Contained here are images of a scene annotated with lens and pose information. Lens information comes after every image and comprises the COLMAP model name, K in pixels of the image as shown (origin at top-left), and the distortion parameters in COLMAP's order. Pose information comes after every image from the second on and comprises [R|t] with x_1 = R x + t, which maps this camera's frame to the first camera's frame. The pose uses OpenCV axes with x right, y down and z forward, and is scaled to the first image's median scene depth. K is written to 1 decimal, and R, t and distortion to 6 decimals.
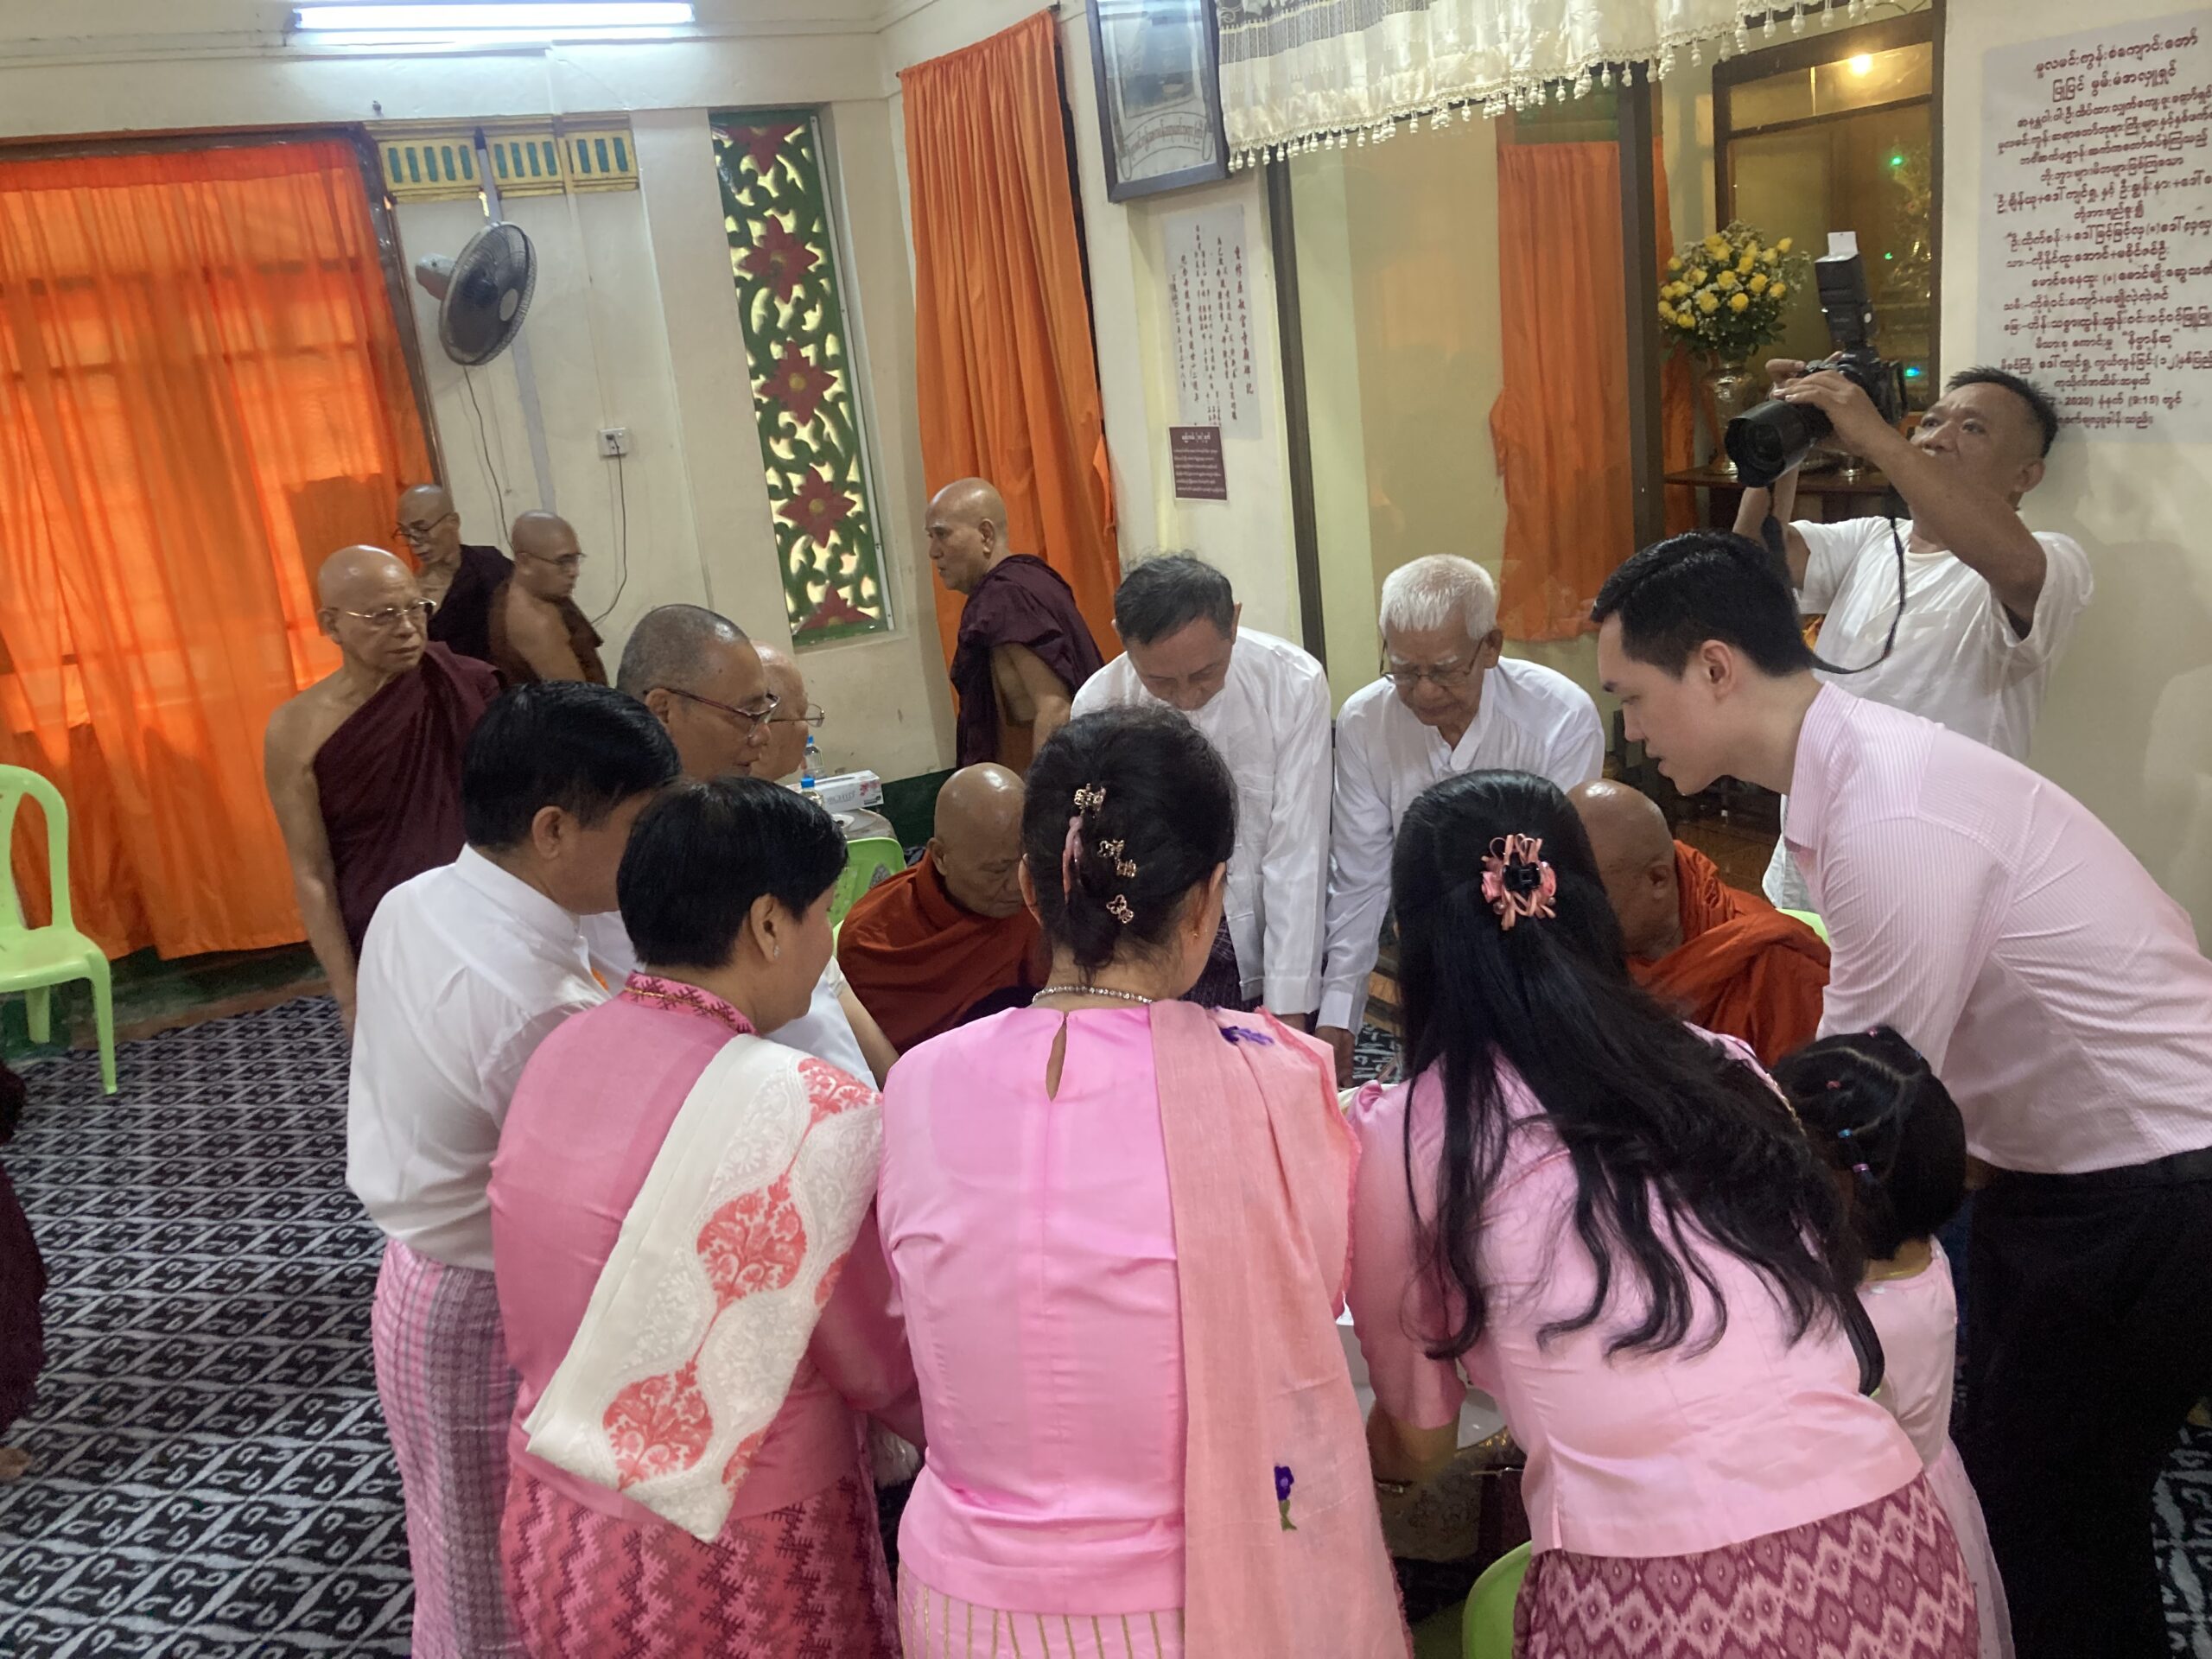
lens RADIAL K [[1863.7, 0, 1144.4], [0, 1863.7, 788.9], [0, 0, 1]] dist [0.048905, -0.029114]
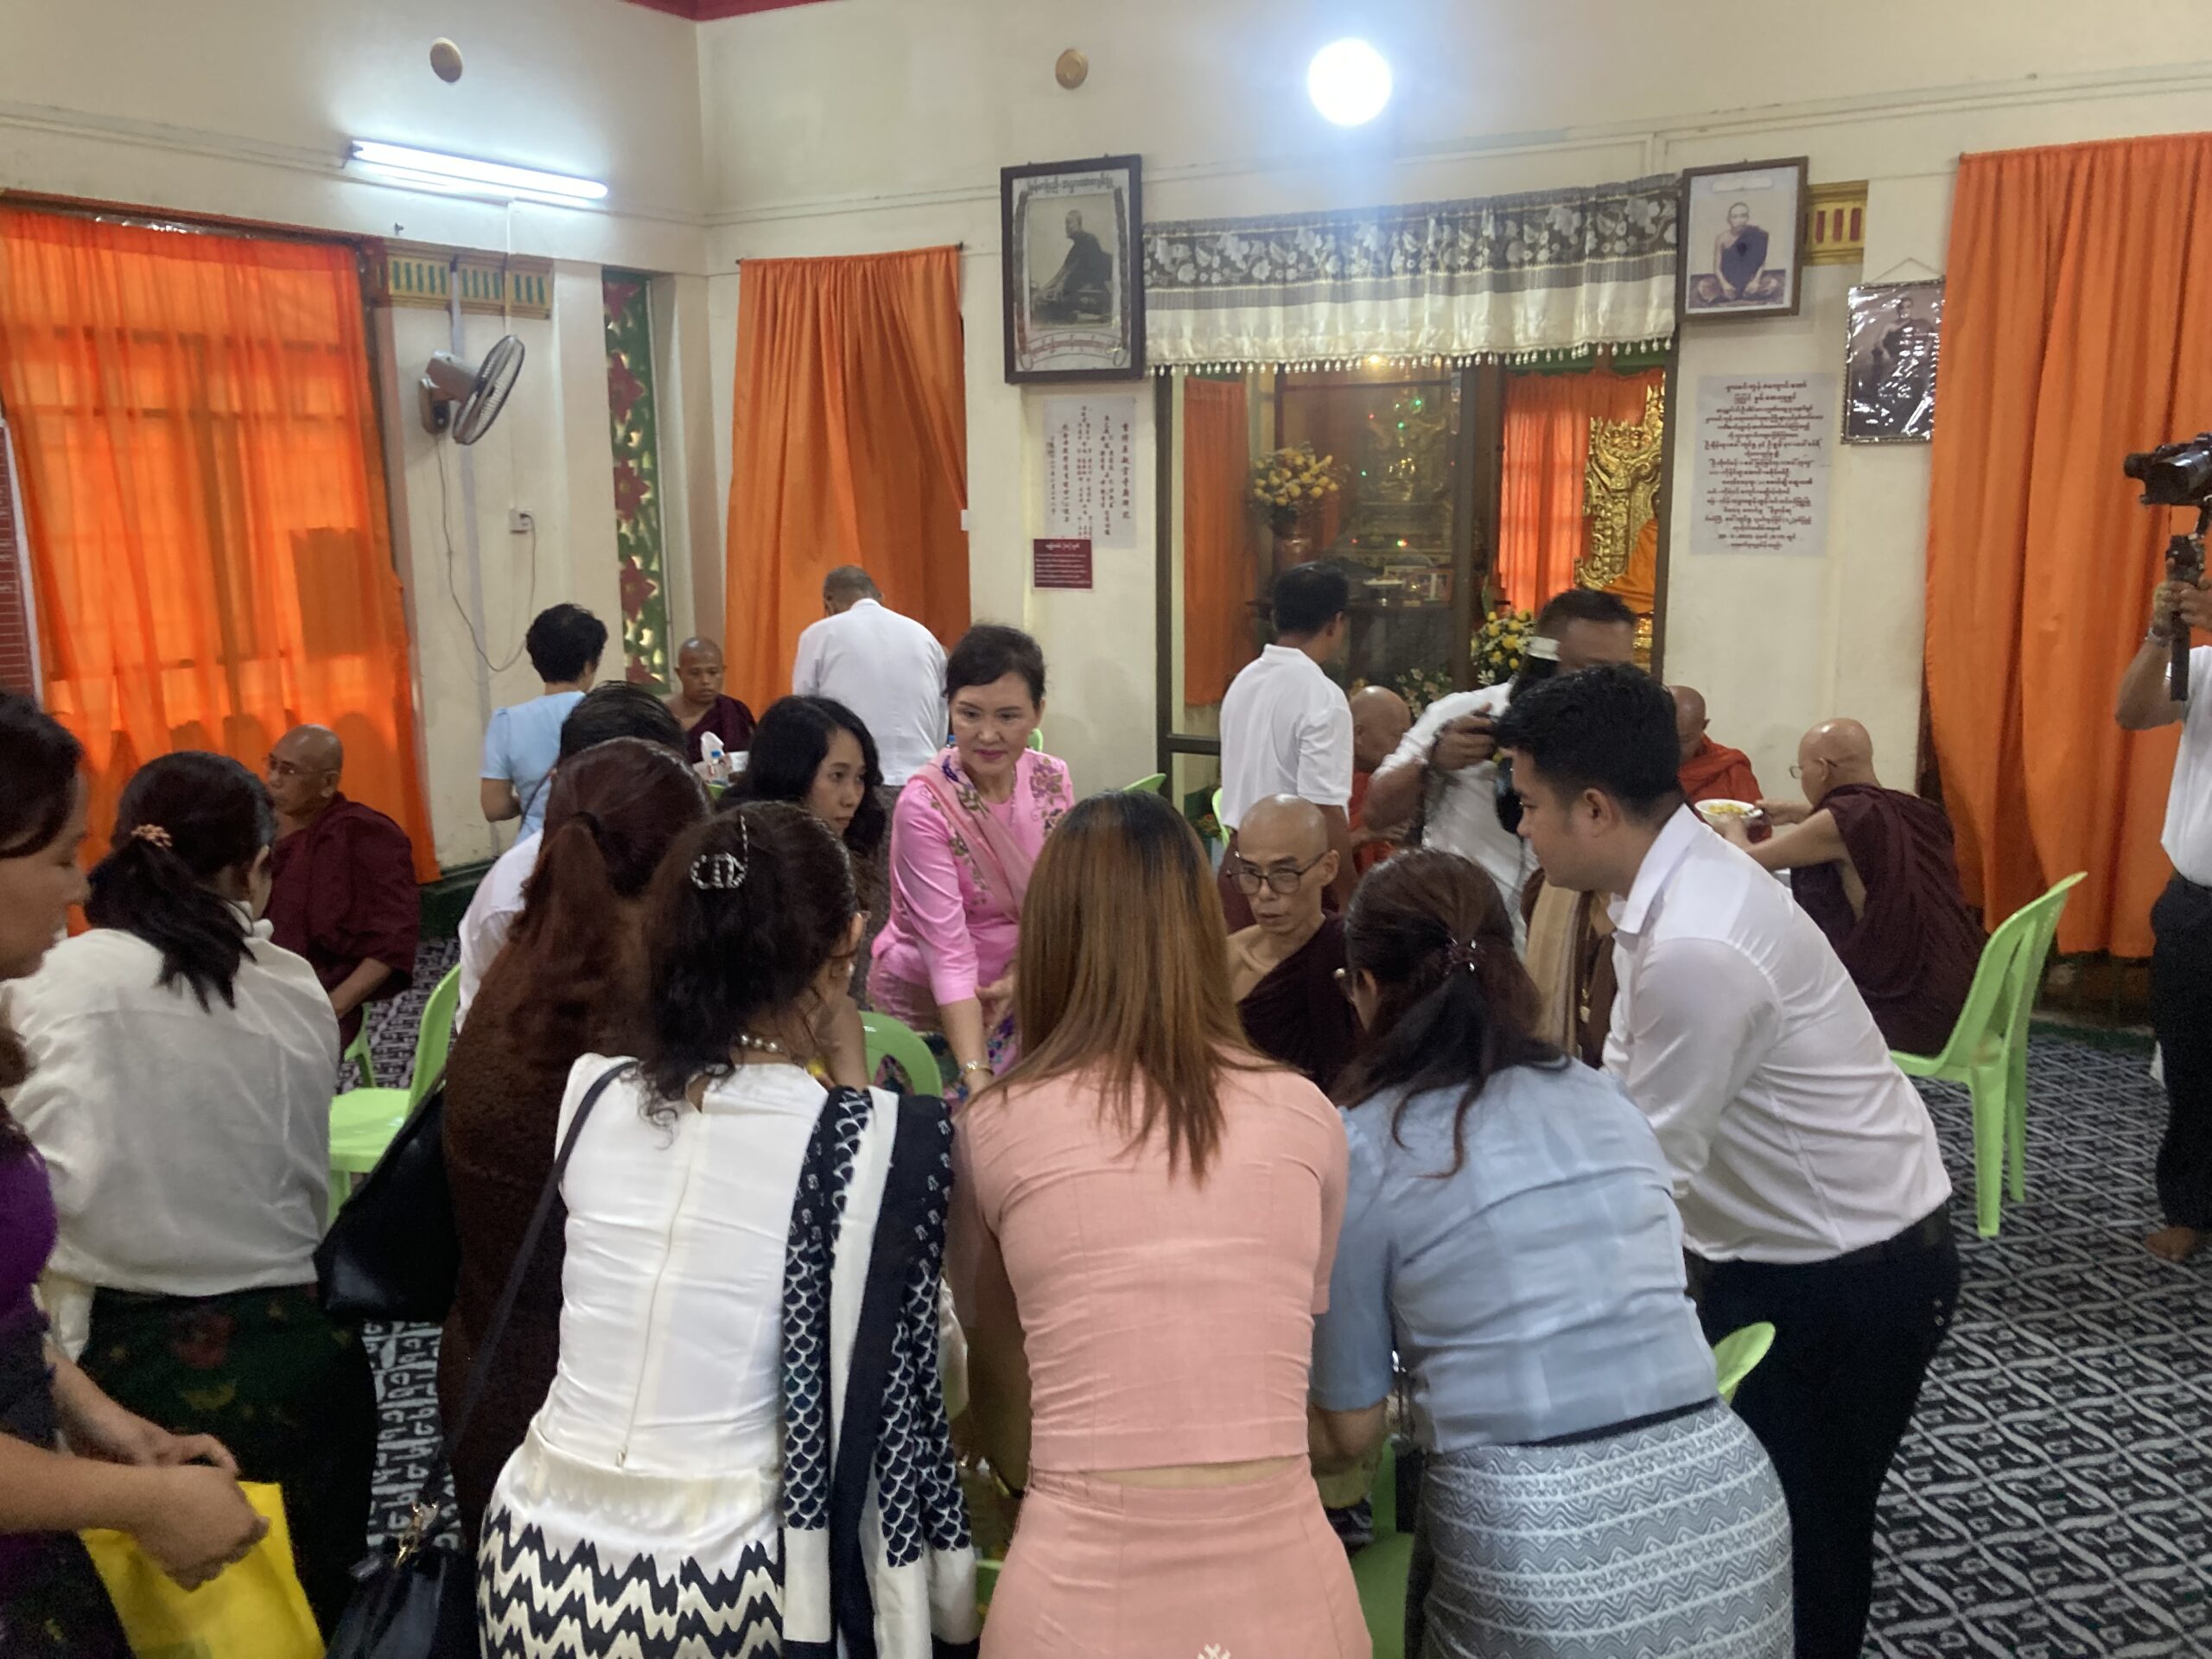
lens RADIAL K [[1863.7, 0, 1112.5], [0, 1863.7, 832.2], [0, 0, 1]] dist [0.048905, -0.029114]
pose [[0.847646, -0.003615, 0.530550, -0.671827], [0.050189, 0.996039, -0.073398, 0.136450], [-0.528183, 0.088843, 0.844470, -0.225569]]
